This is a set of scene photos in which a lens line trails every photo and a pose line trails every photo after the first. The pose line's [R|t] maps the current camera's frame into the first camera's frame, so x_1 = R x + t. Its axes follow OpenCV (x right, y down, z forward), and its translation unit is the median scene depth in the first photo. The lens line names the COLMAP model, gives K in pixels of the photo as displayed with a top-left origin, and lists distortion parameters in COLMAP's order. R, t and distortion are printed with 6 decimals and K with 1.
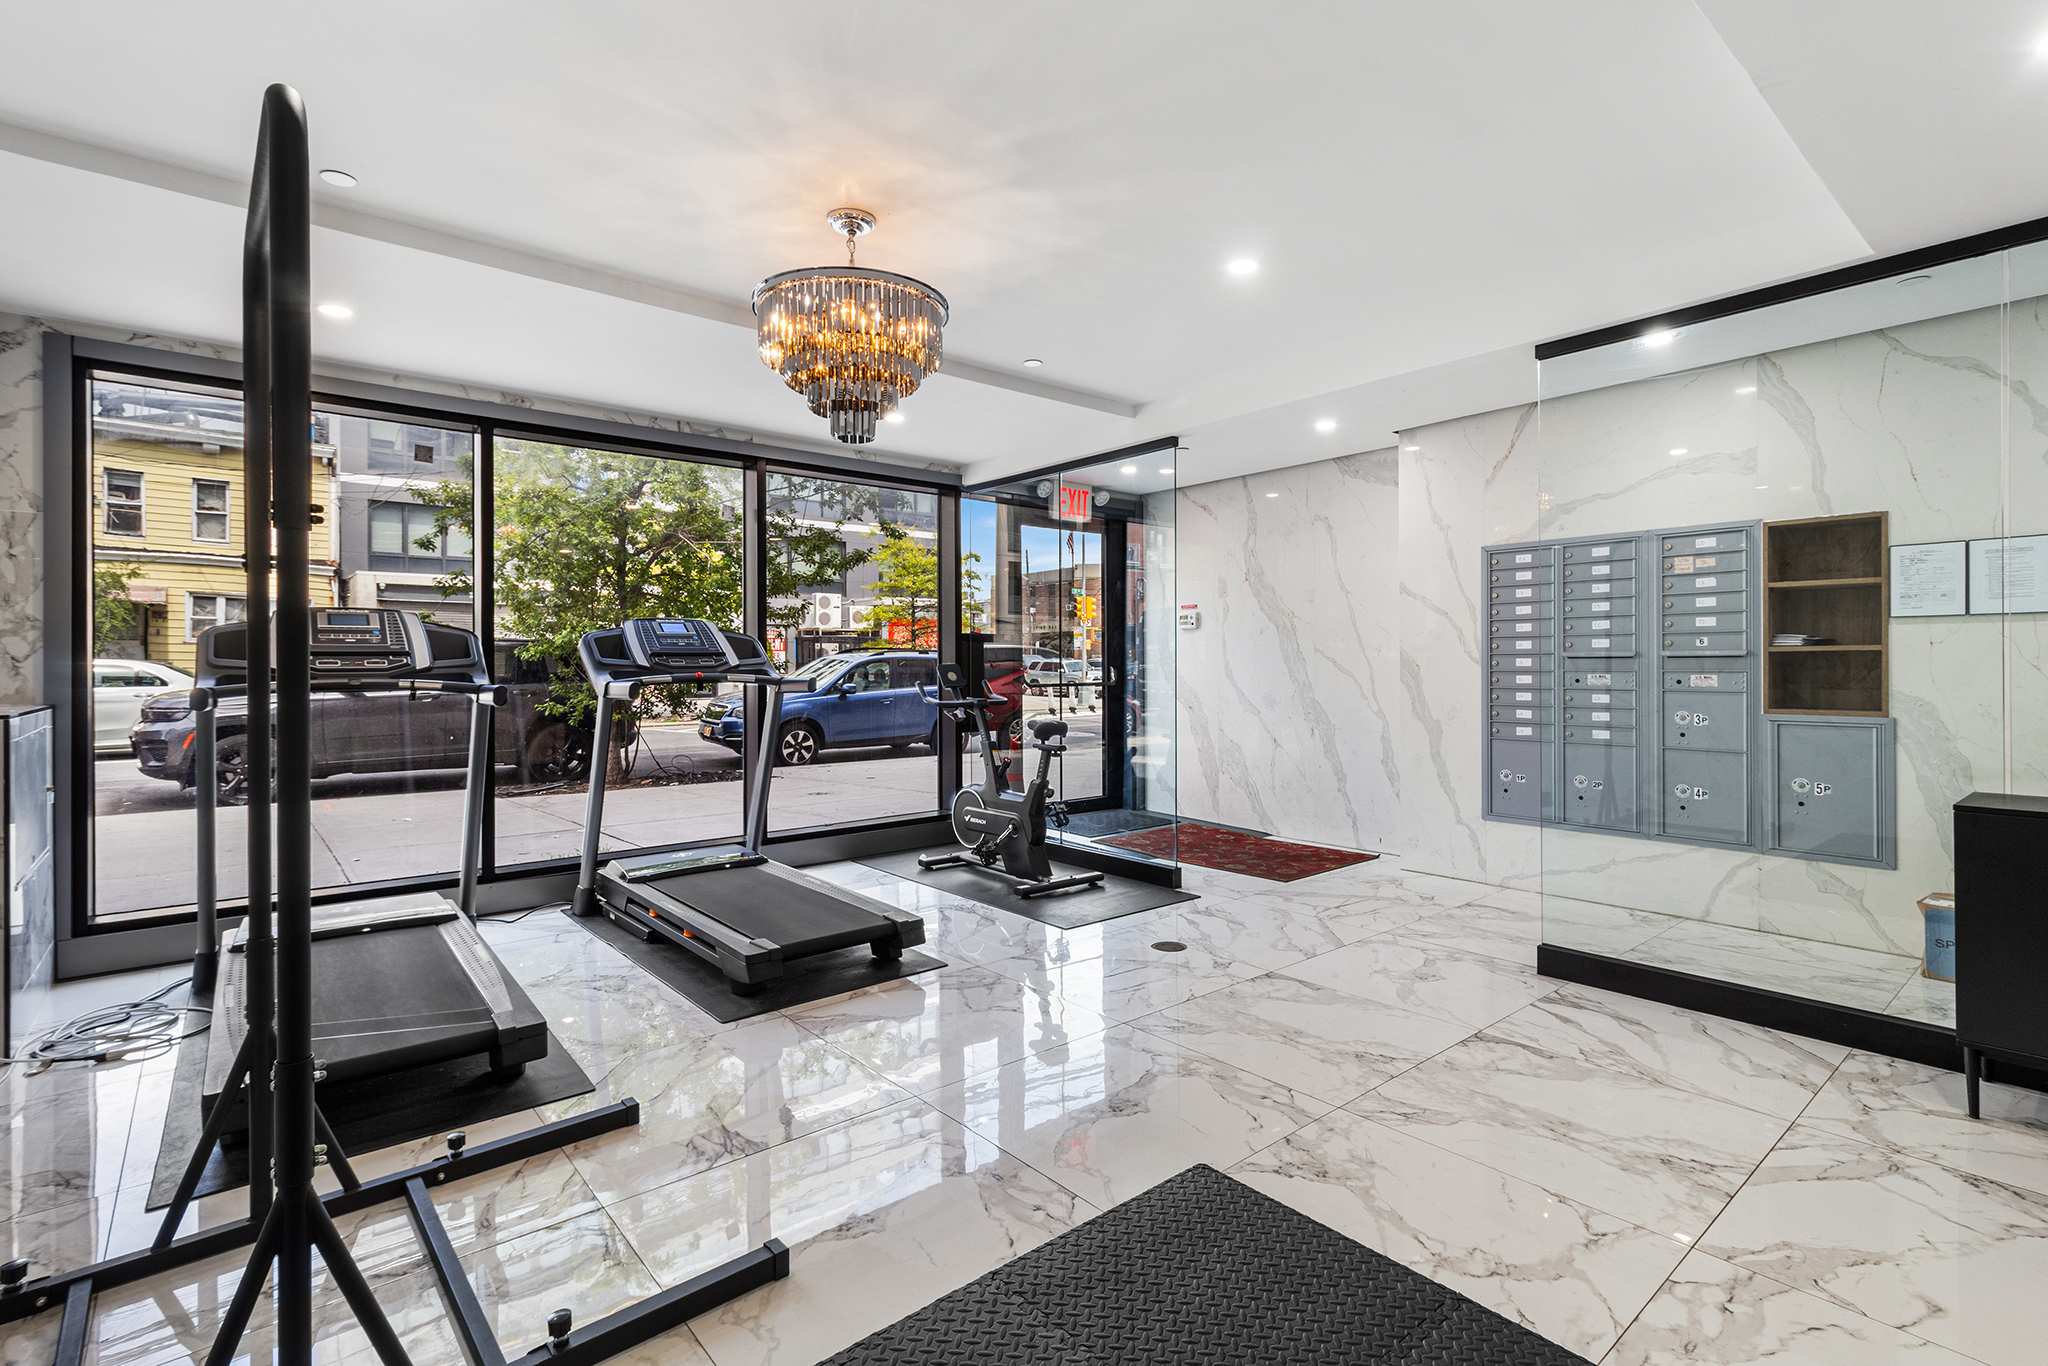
lens RADIAL K [[983.8, 0, 1036.3], [0, 983.8, 668.5], [0, 0, 1]] dist [0.004309, 0.000835]
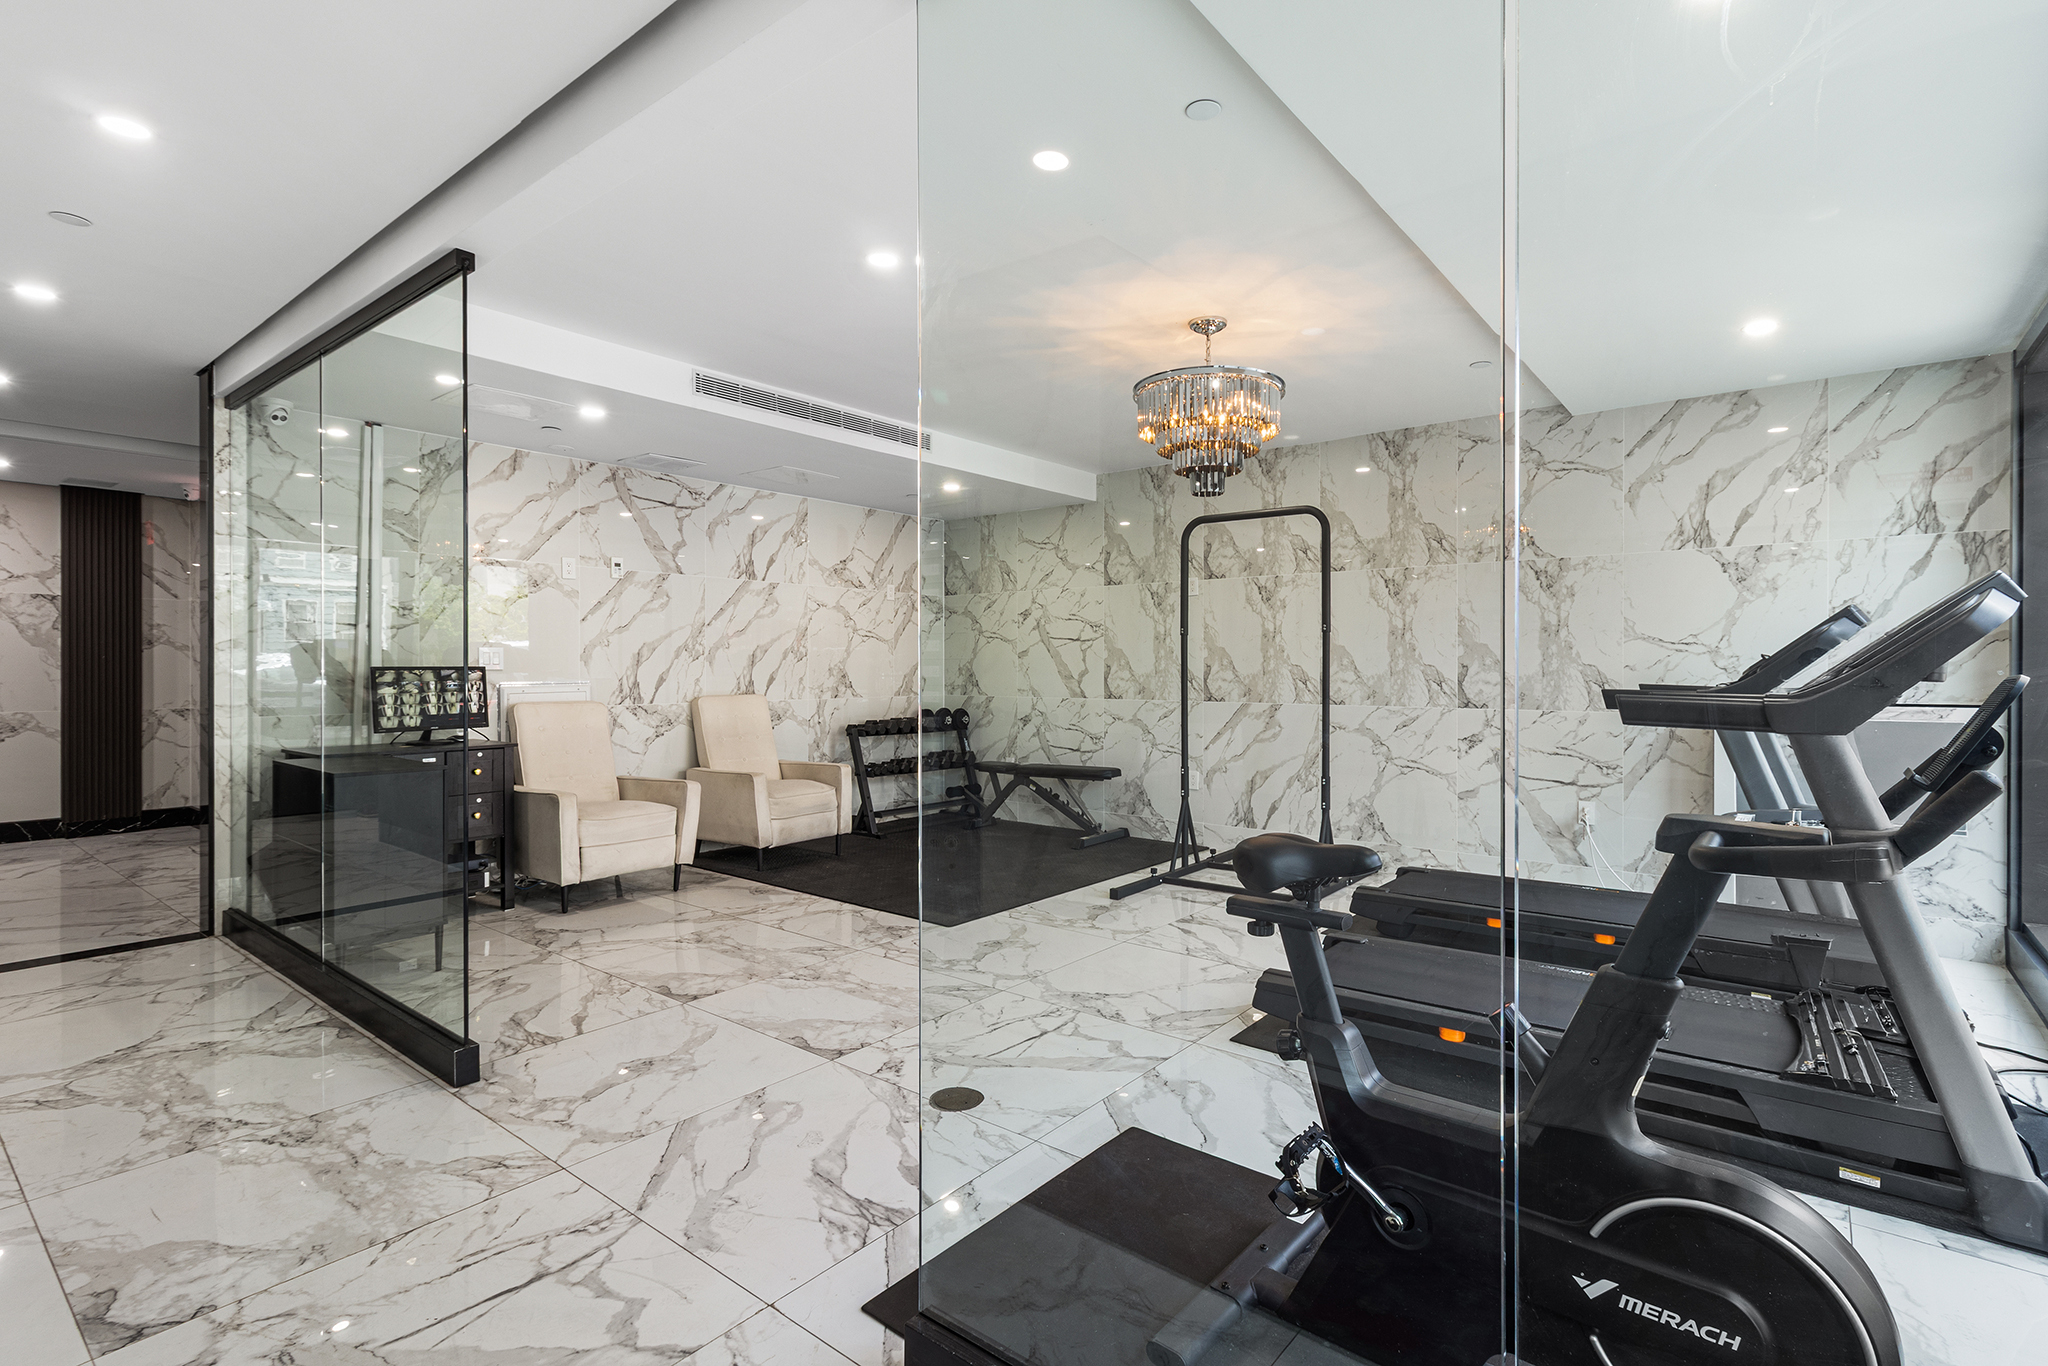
lens RADIAL K [[983.8, 0, 1045.4], [0, 983.8, 676.5], [0, 0, 1]] dist [0.004309, 0.000835]
pose [[-0.979623, 0.006683, -0.200732, 0.284451], [0.004023, 0.999899, 0.013657, -0.014058], [0.200803, 0.012571, -0.979551, 2.260120]]
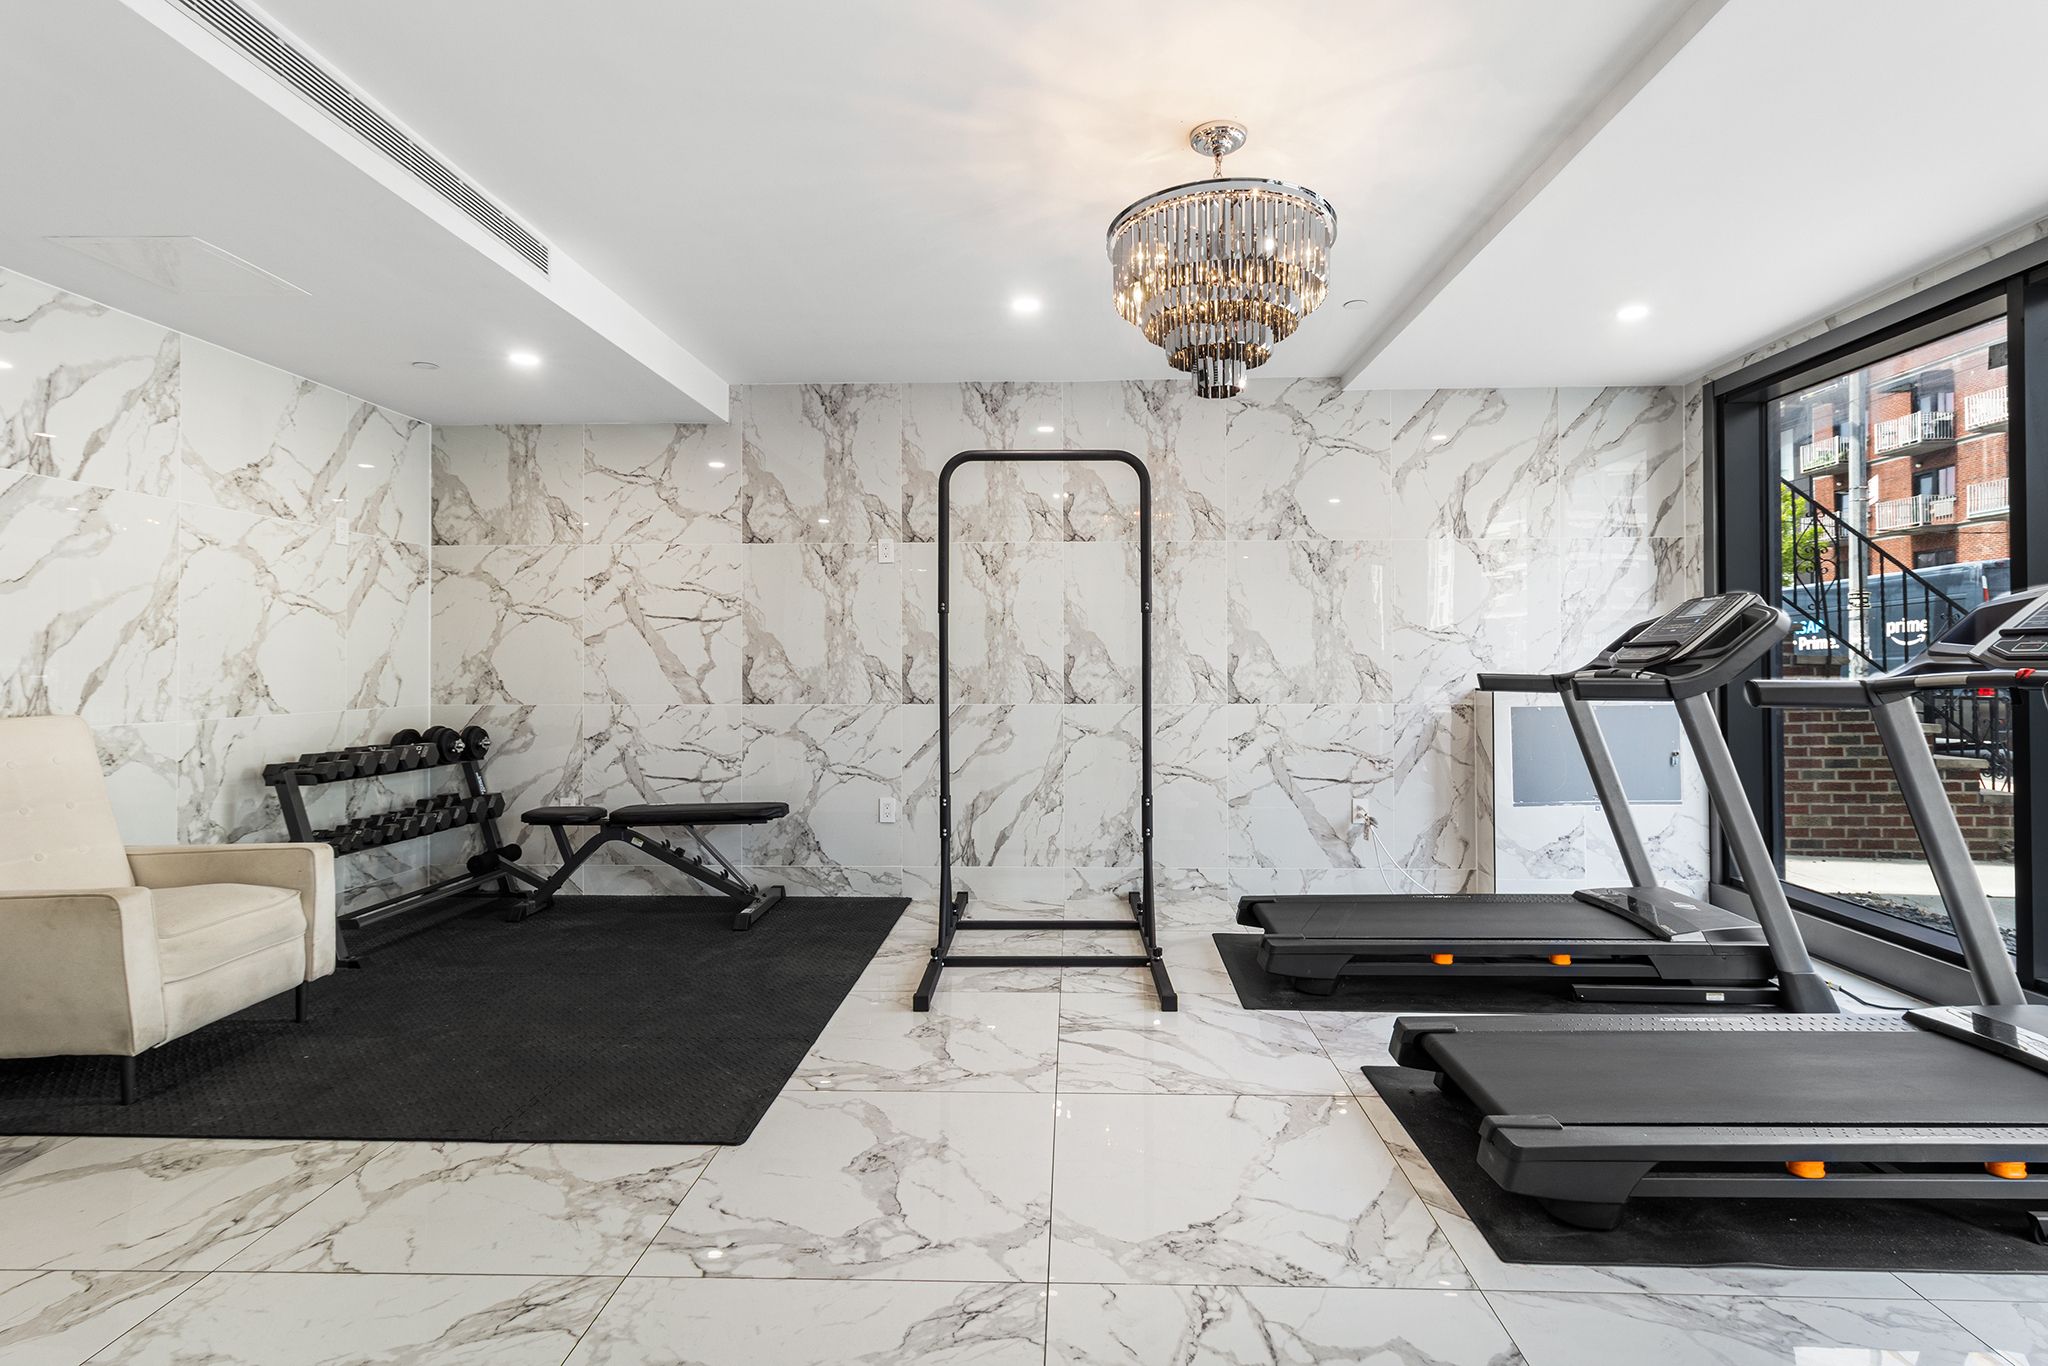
lens RADIAL K [[983.8, 0, 1066.5], [0, 983.8, 658.0], [0, 0, 1]] dist [0.004309, 0.000835]
pose [[-0.662732, 0.003631, -0.748848, 0.549075], [0.003892, 0.999991, 0.001405, -0.005702], [0.748847, -0.001983, -0.662740, 1.492890]]
